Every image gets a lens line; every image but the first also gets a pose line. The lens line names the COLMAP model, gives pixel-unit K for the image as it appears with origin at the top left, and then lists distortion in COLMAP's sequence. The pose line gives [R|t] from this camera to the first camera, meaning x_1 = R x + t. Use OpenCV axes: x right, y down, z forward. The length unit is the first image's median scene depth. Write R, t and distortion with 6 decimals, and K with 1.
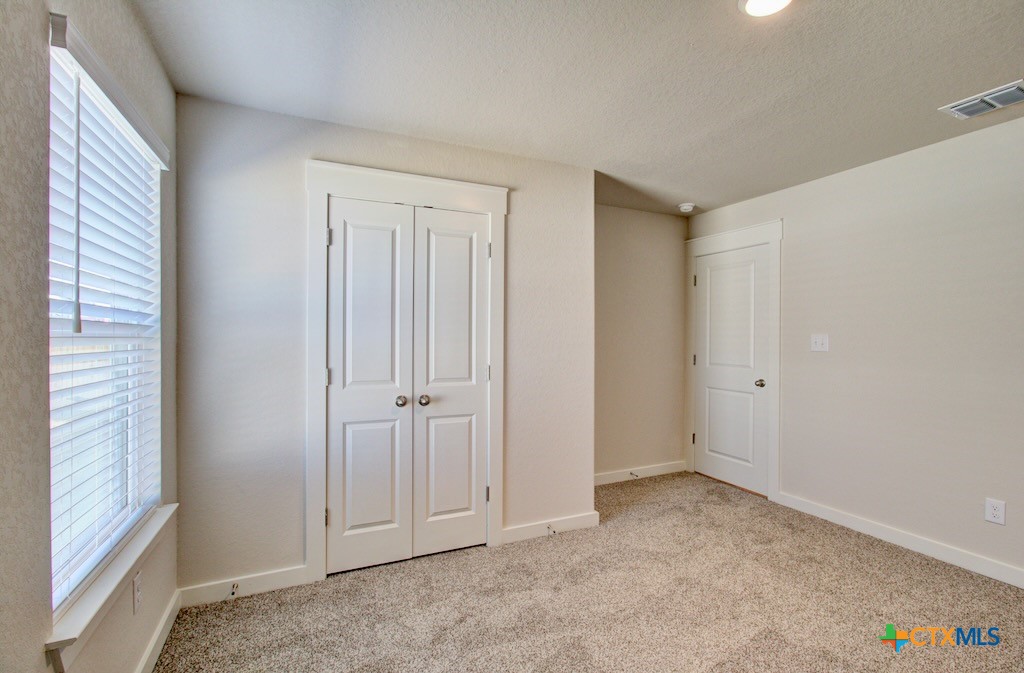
lens RADIAL K [[455.6, 0, 511.5], [0, 455.6, 340.5], [0, 0, 1]] dist [-0.002302, -0.000225]
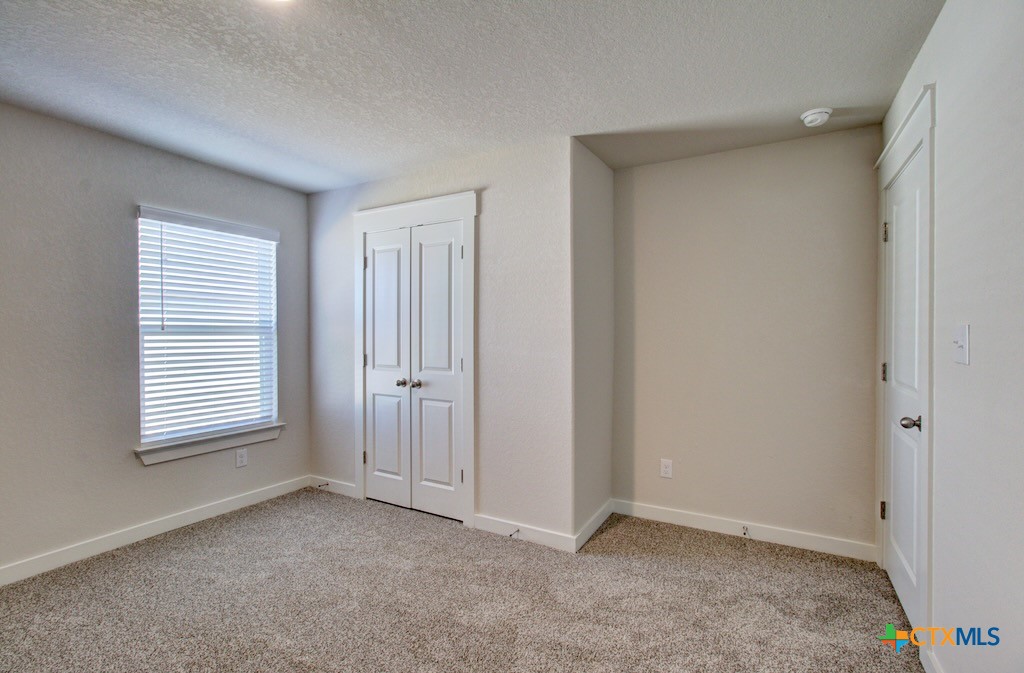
lens RADIAL K [[464.8, 0, 515.1], [0, 464.8, 337.4], [0, 0, 1]] dist [-0.001157, 0.003251]
pose [[0.594299, 0.008942, -0.804195, 0.939925], [-0.005187, 0.999960, 0.007285, -0.004160], [0.804228, -0.000158, 0.594321, 0.453233]]
